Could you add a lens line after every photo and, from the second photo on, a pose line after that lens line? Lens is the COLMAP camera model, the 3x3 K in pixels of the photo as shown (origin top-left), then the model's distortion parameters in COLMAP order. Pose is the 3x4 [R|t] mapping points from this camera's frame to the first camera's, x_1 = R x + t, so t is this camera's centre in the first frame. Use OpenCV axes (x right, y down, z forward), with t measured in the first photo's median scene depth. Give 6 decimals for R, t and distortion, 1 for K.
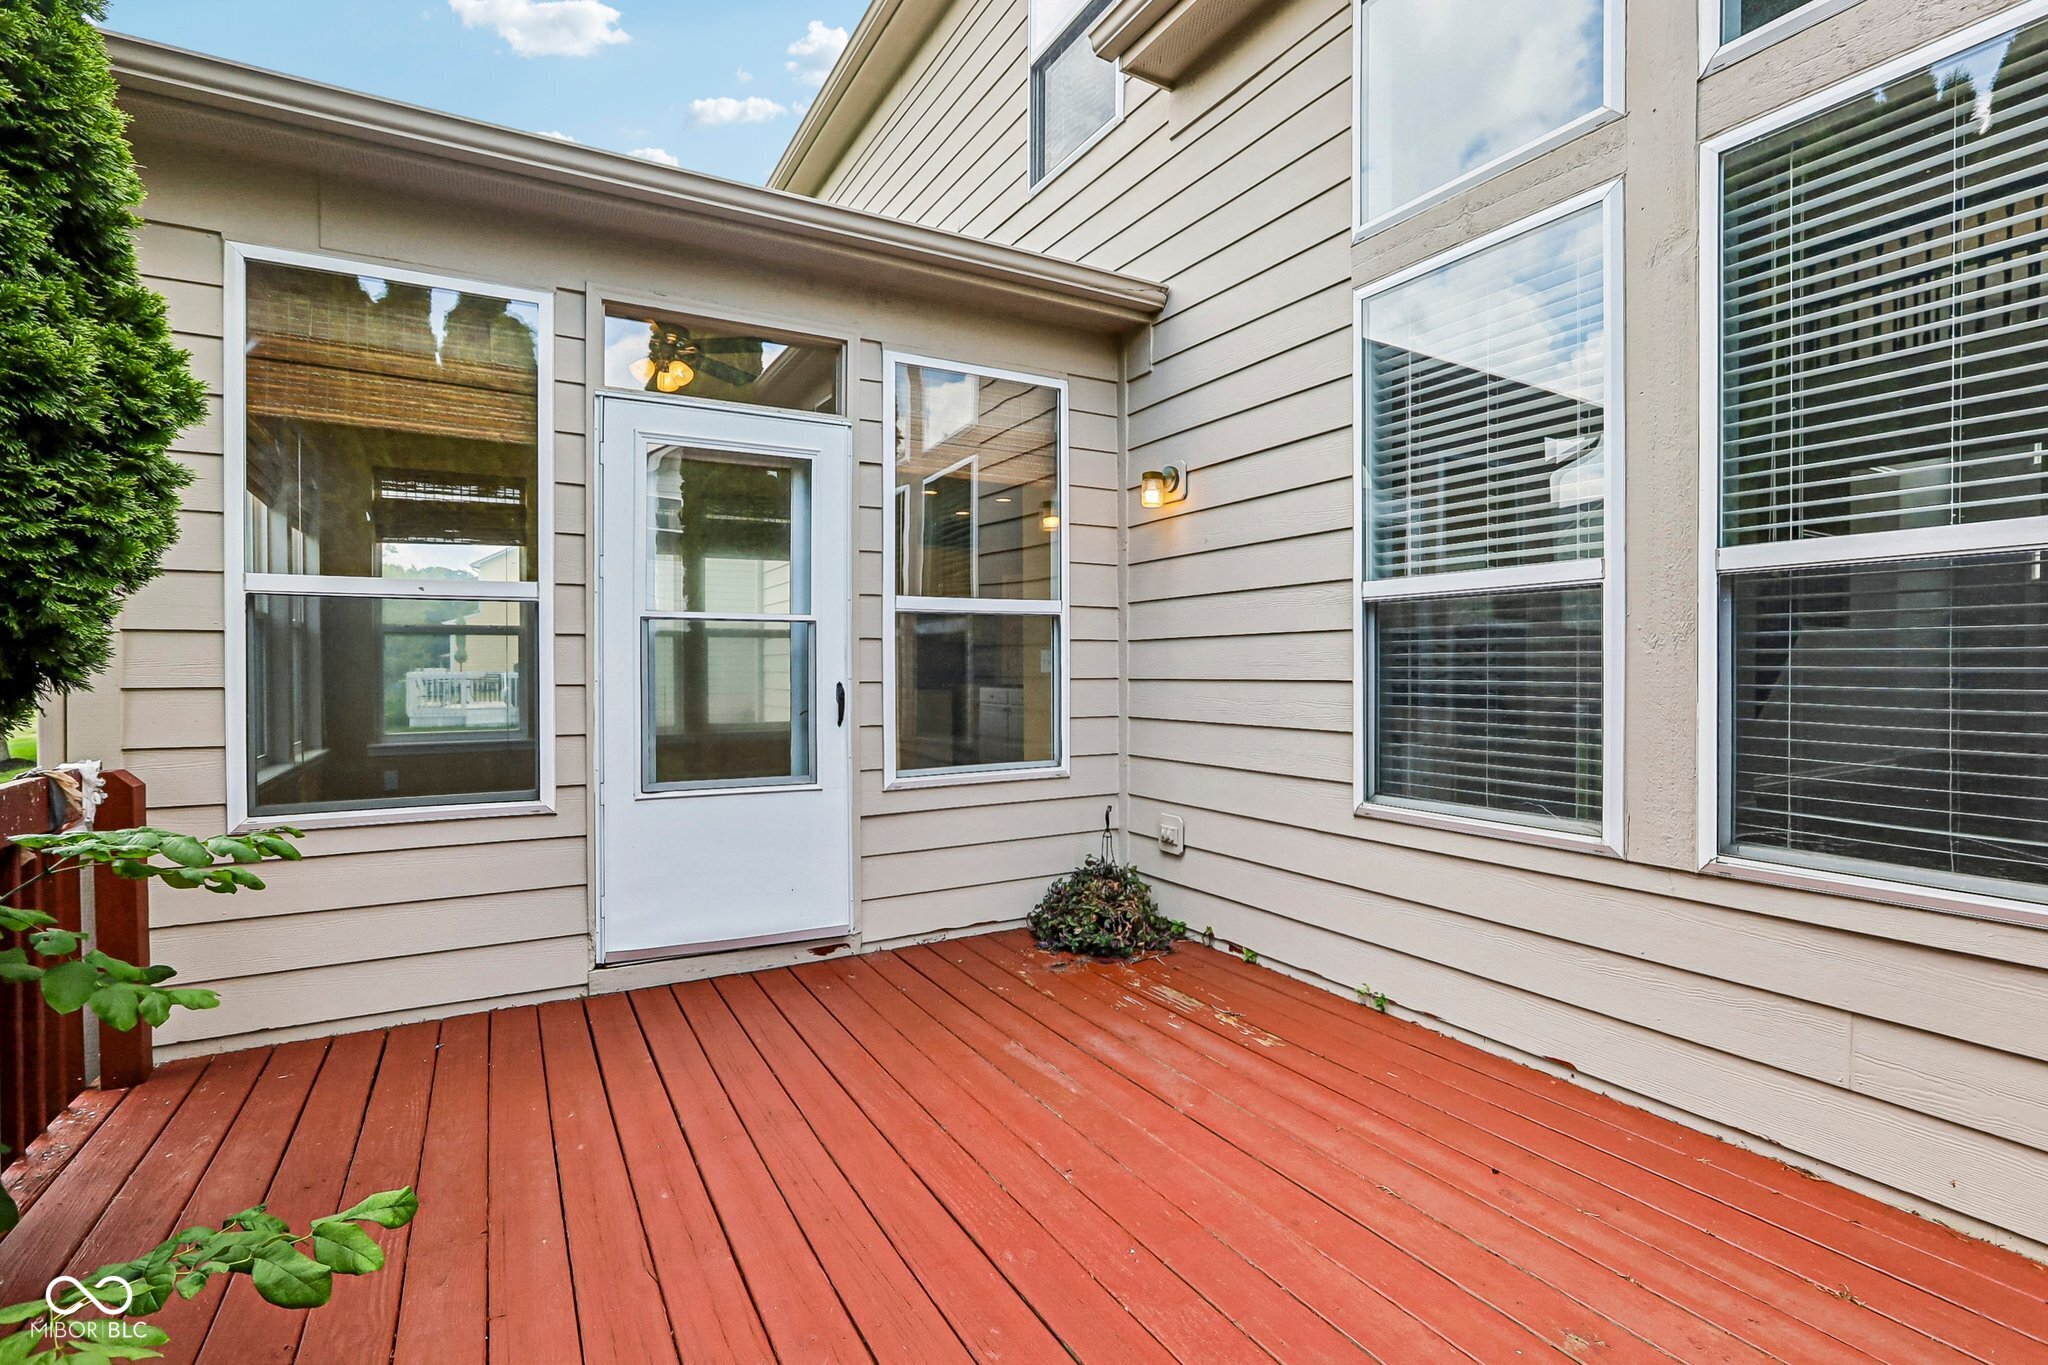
lens RADIAL K [[953.6, 0, 1025.2], [0, 953.6, 672.5], [0, 0, 1]] dist [-0.004106, 0.000363]
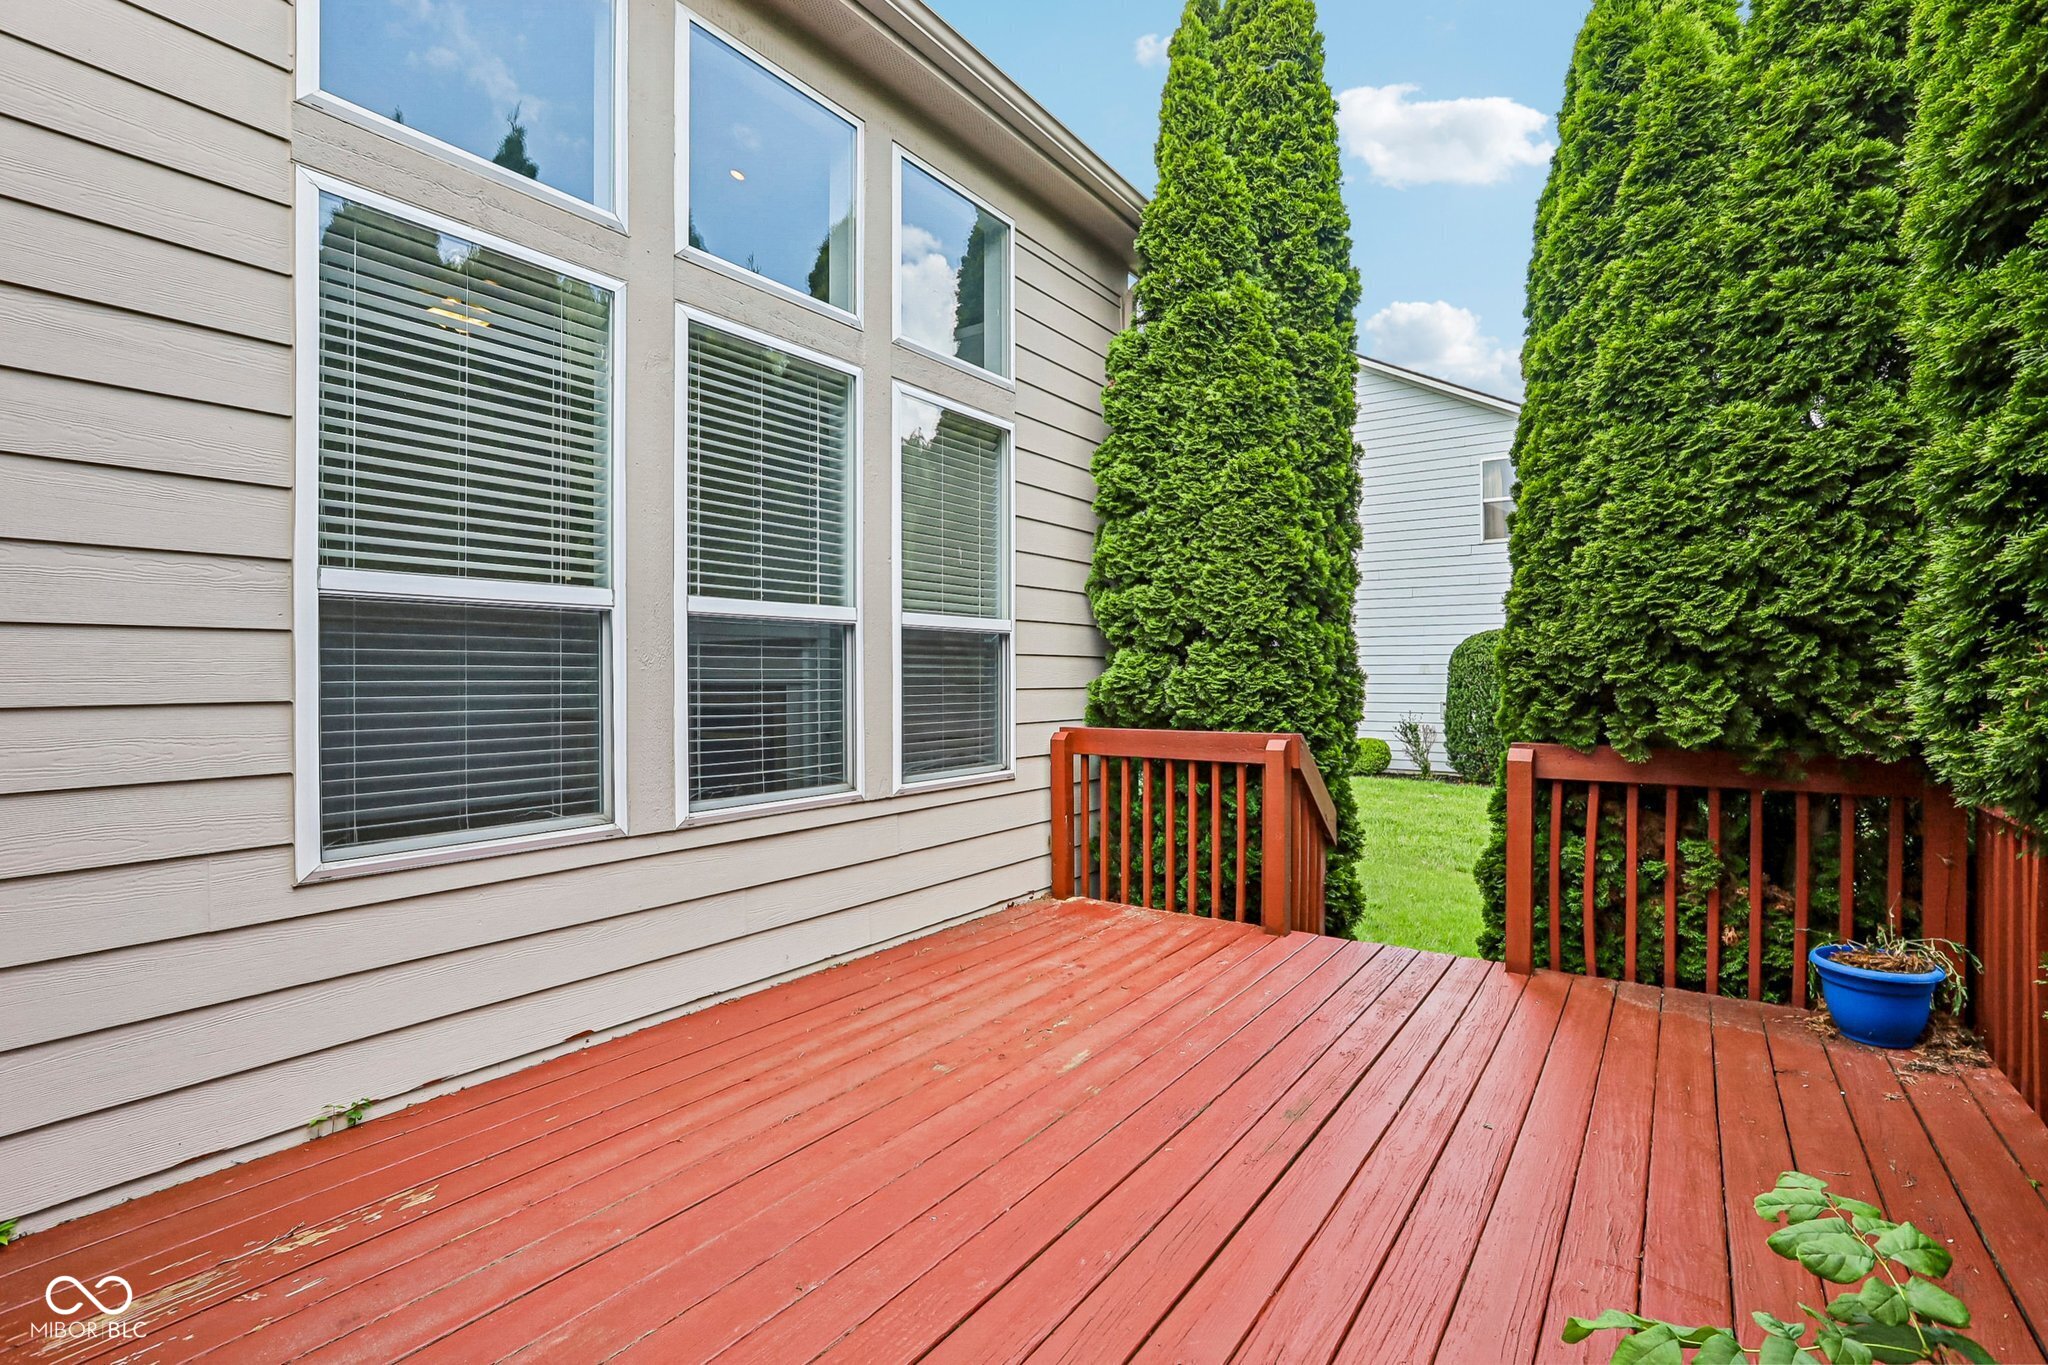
lens RADIAL K [[953.6, 0, 1026.8], [0, 953.6, 682.7], [0, 0, 1]] dist [-0.004106, 0.000363]
pose [[-0.416255, -0.004009, 0.909239, -0.706745], [0.009250, 0.999920, 0.008644, -0.008799], [-0.909201, 0.012009, -0.416184, 1.039470]]
